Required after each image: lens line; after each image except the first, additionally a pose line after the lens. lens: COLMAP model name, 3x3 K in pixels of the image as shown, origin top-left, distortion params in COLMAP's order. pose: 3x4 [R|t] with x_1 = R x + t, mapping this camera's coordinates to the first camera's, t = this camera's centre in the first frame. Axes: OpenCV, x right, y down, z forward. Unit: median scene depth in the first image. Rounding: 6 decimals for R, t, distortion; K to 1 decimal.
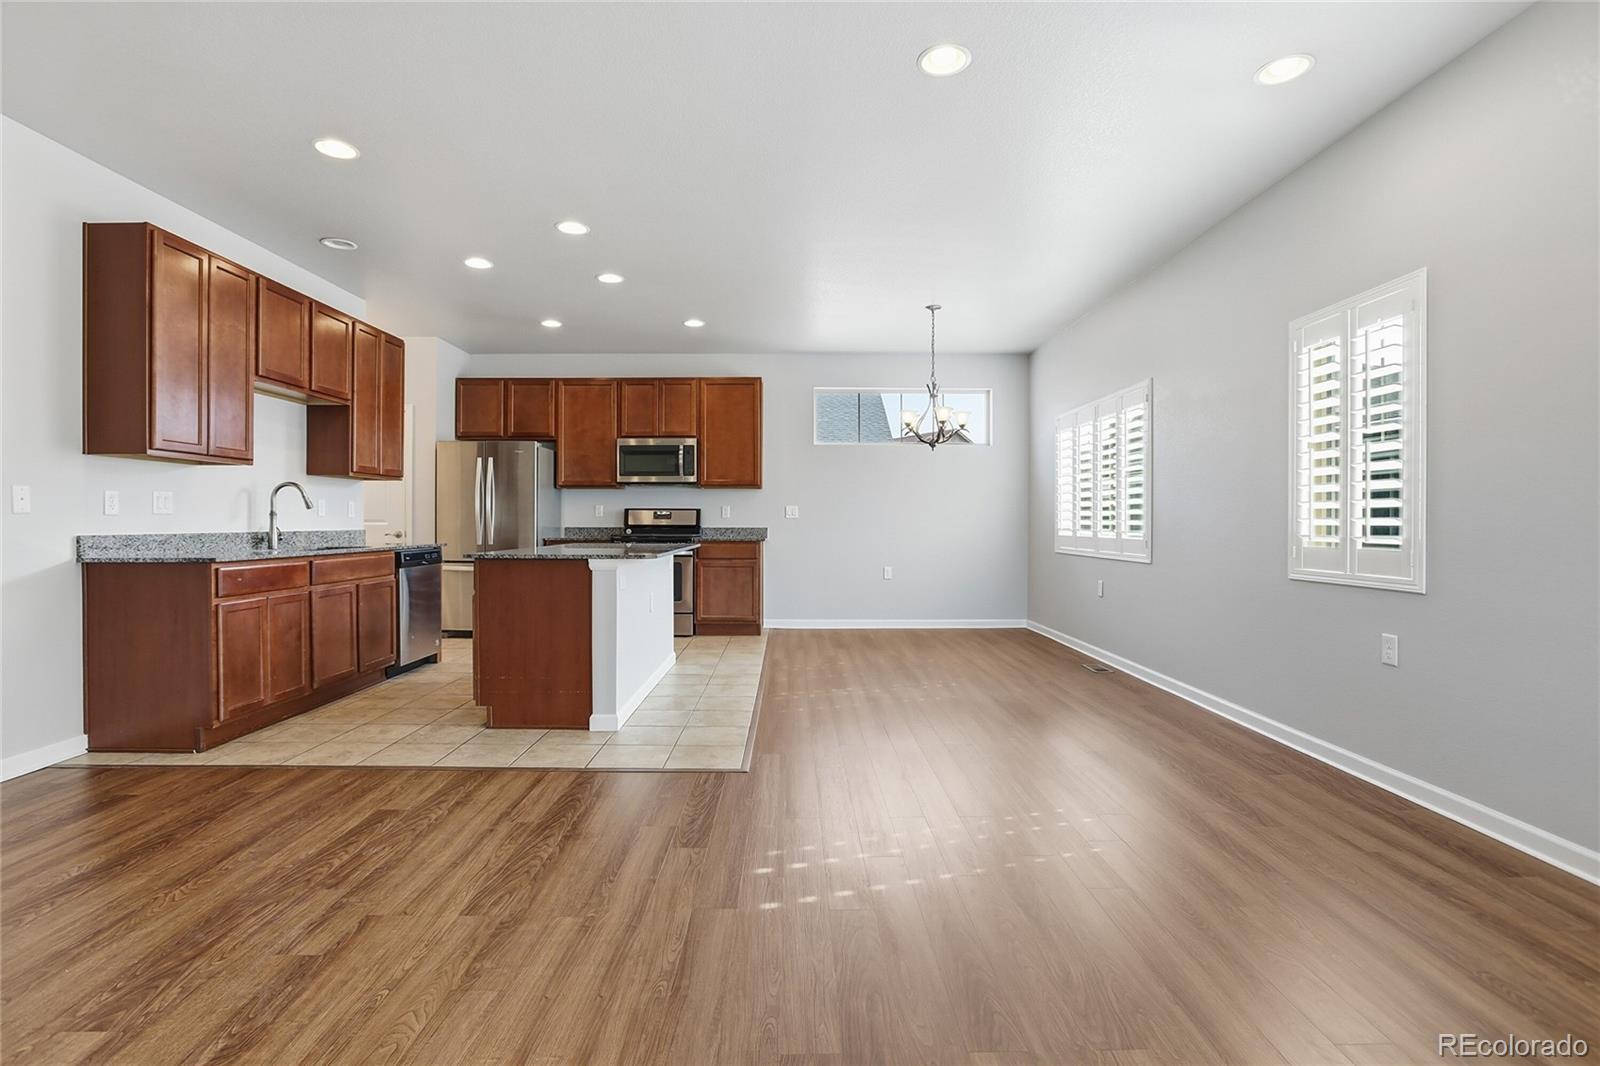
lens RADIAL K [[800.4, 0, 800.0], [0, 800.4, 533.0], [0, 0, 1]] dist [-0.001718, 0.000014]
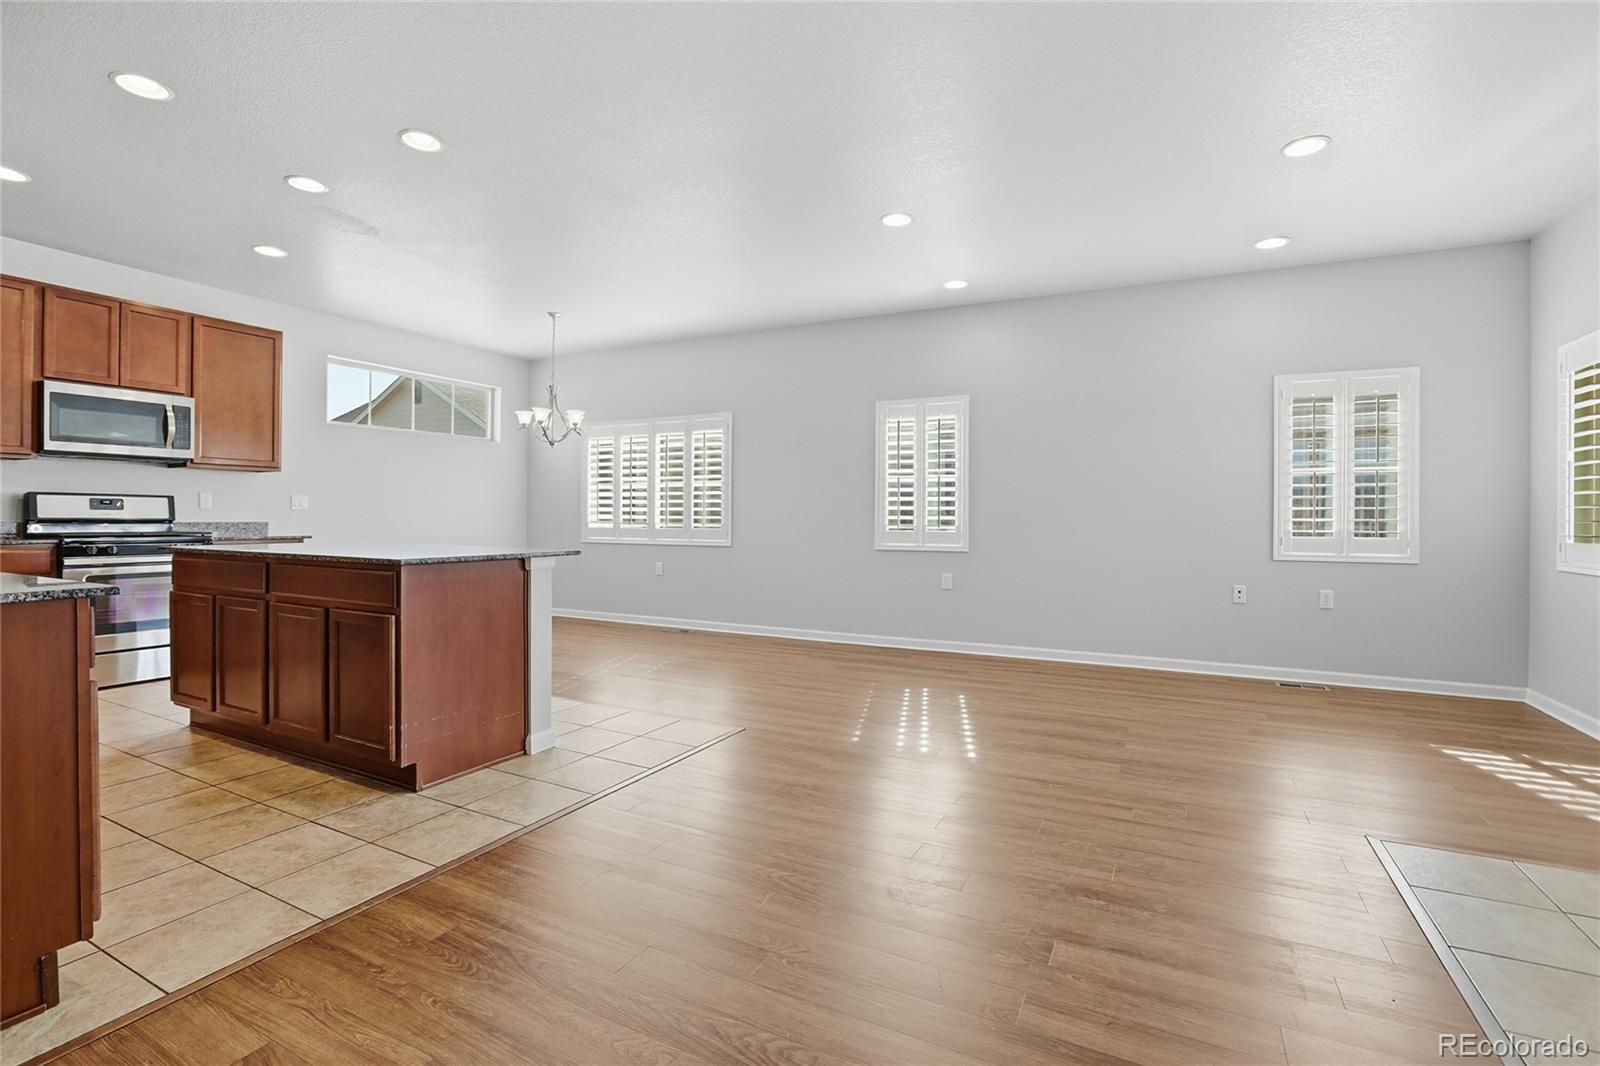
lens RADIAL K [[731.1, 0, 800.0], [0, 731.1, 533.0], [0, 0, 1]] dist [-0.000639, -0.000113]
pose [[0.478457, -0.014511, 0.877991, -0.538618], [0.008825, 0.999892, 0.011716, 0.001284], [-0.878067, 0.002143, 0.478534, 0.243181]]
